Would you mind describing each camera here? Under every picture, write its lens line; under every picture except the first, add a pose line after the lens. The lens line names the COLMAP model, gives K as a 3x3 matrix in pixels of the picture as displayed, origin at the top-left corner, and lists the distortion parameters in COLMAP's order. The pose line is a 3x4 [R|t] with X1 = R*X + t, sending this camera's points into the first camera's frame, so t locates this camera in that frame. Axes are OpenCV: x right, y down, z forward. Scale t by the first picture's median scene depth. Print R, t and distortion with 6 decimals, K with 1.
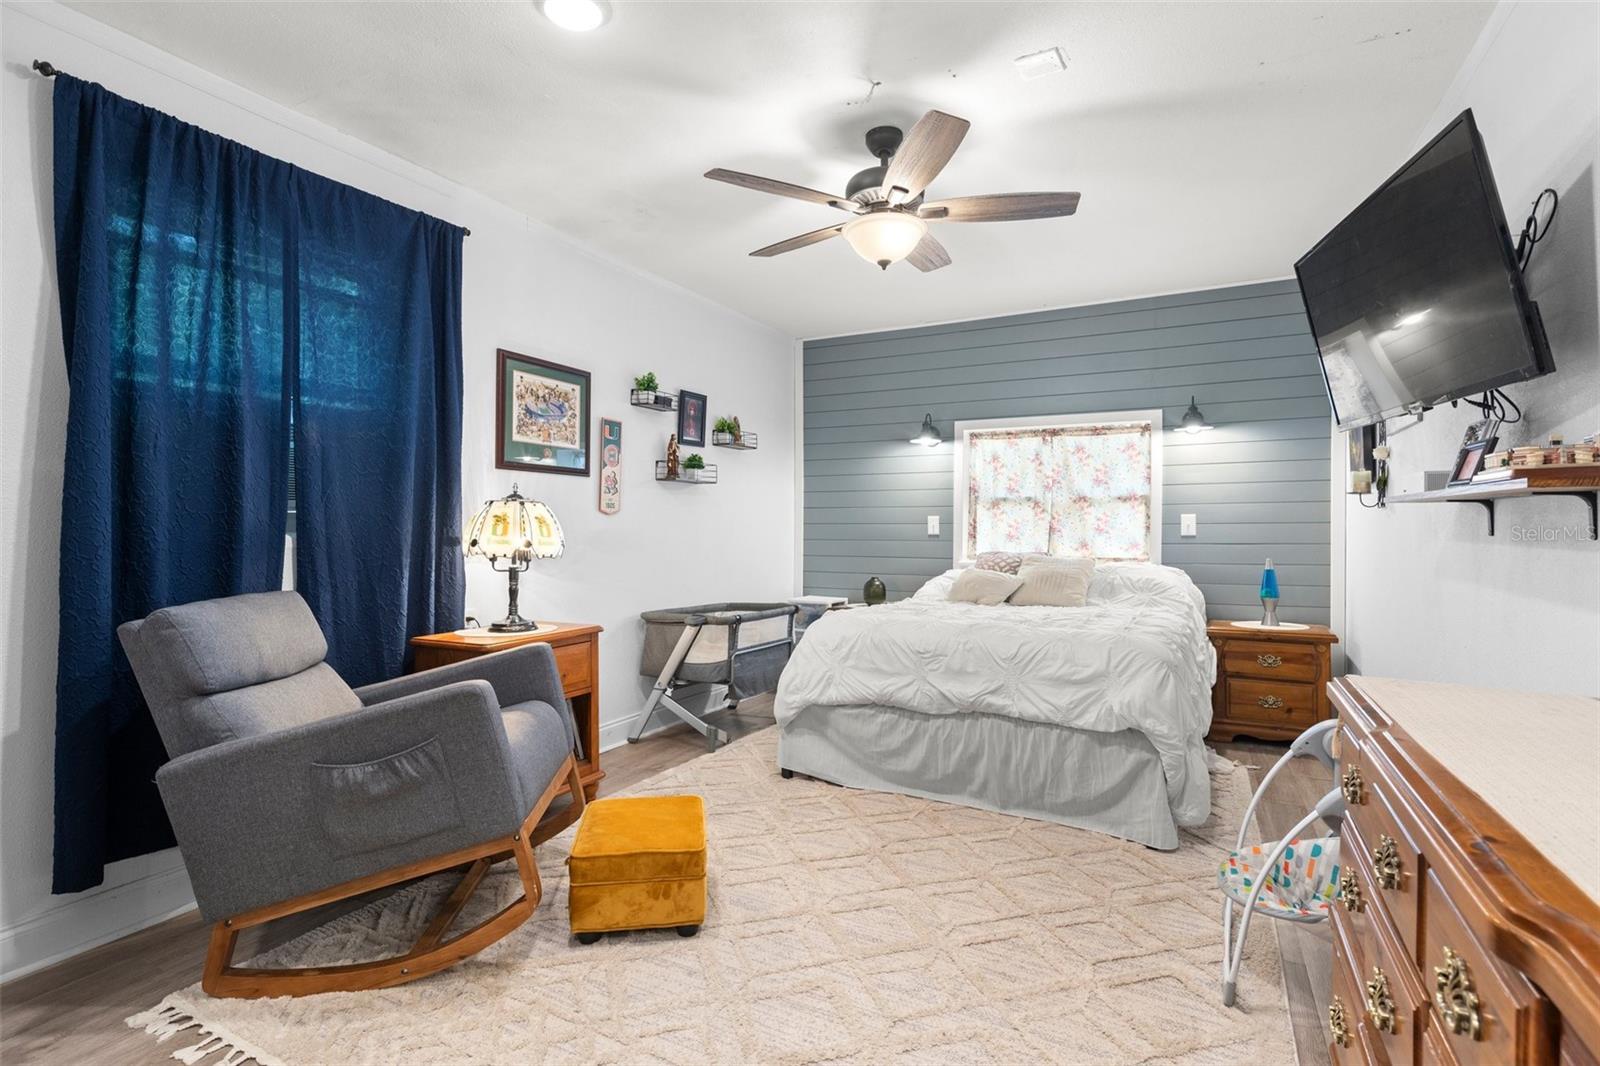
lens RADIAL K [[766.2, 0, 800.0], [0, 766.2, 533.0], [0, 0, 1]] dist [-0.021457, -0.000015]
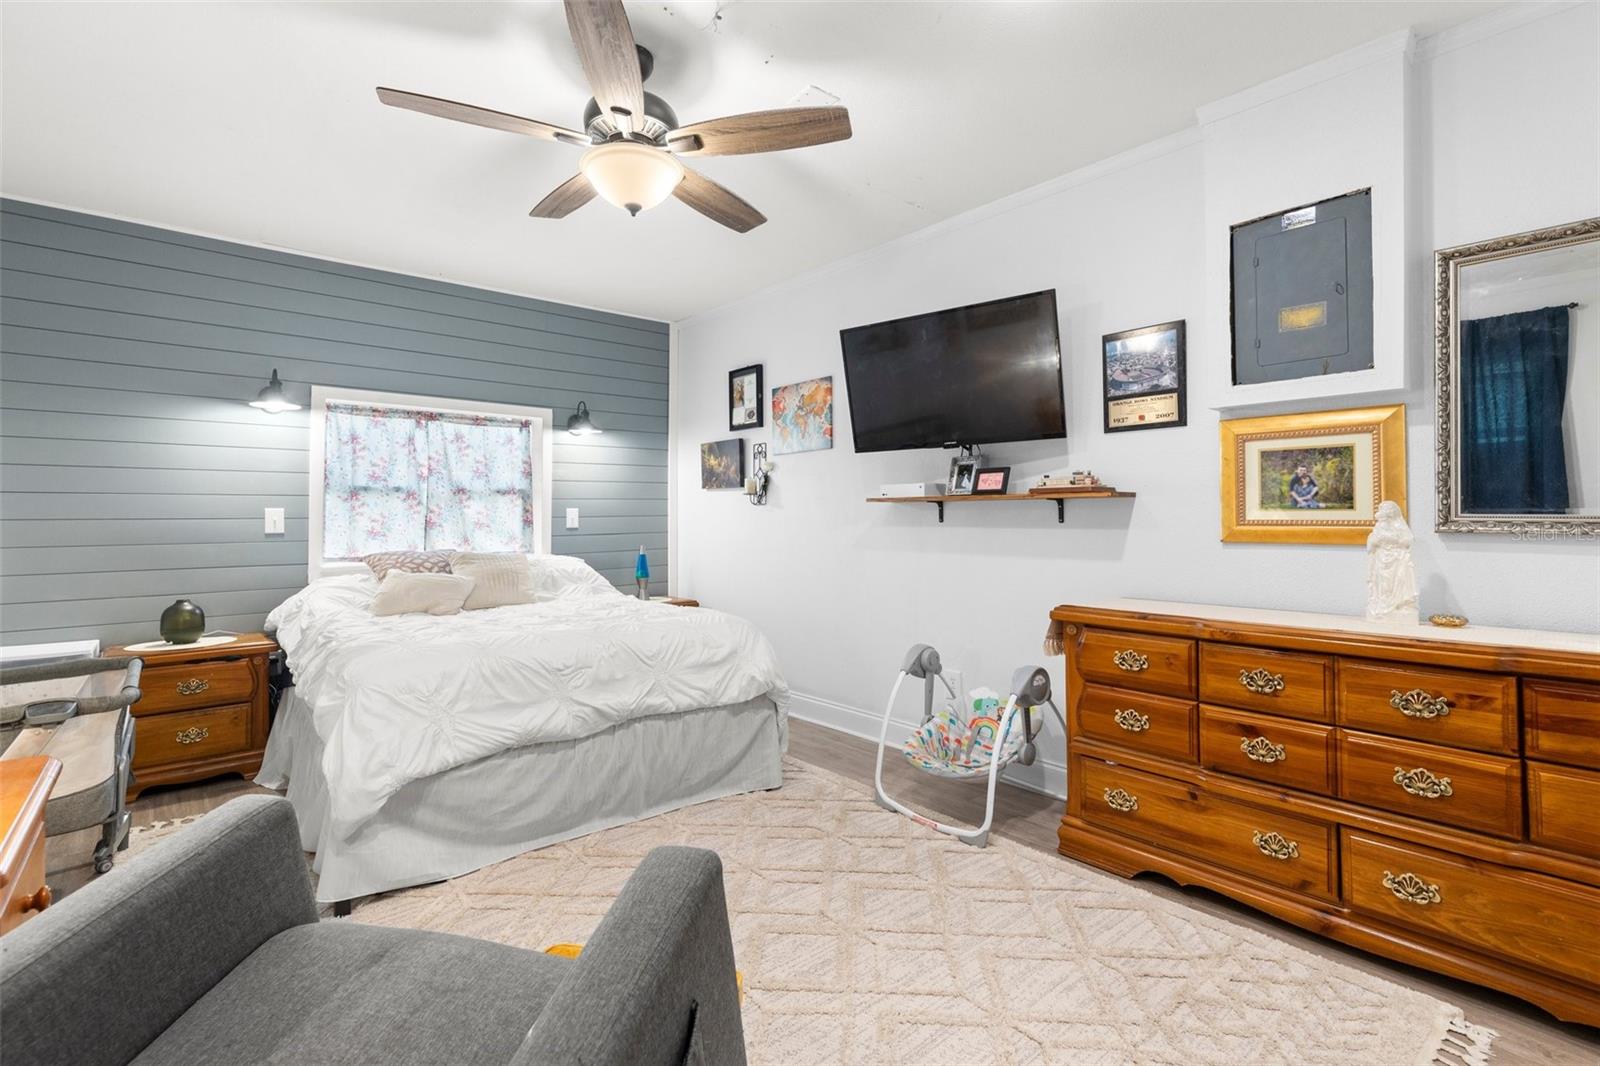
lens RADIAL K [[718.9, 0, 796.0], [0, 718.9, 521.9], [0, 0, 1]] dist [0.007360, -0.000498]
pose [[0.371805, -0.008837, 0.928269, -0.330249], [0.015196, 0.999879, 0.003433, -0.003775], [-0.928187, 0.012830, 0.371894, 0.317806]]
